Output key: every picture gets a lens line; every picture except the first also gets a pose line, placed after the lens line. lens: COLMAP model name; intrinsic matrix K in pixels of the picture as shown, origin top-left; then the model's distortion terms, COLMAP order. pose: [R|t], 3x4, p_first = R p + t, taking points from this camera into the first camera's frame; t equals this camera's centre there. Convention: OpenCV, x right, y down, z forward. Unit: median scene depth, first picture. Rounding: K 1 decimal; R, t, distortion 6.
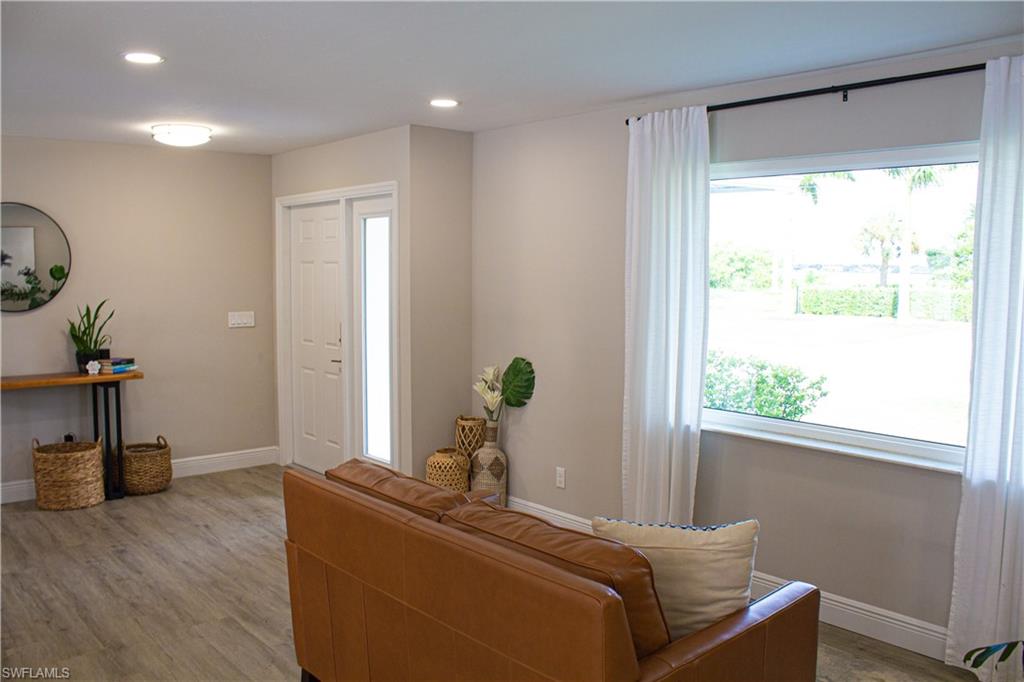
lens RADIAL K [[862.3, 0, 514.9], [0, 862.3, 348.8], [0, 0, 1]] dist [-0.143220, 0.105175]
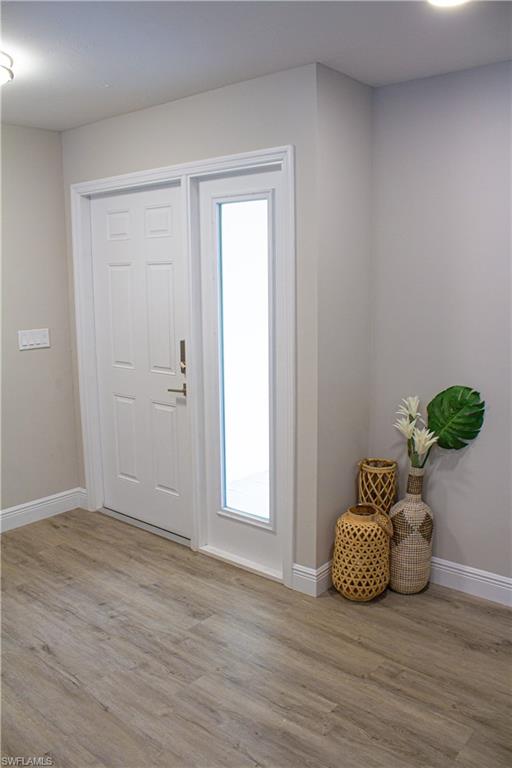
lens RADIAL K [[646.7, 0, 252.2], [0, 646.7, 379.0], [0, 0, 1]] dist [-0.143220, 0.105175]
pose [[0.988904, -0.044467, 0.141743, -0.250065], [0.033618, 0.996384, 0.078033, -0.044842], [-0.144700, -0.072402, 0.986823, 0.460374]]
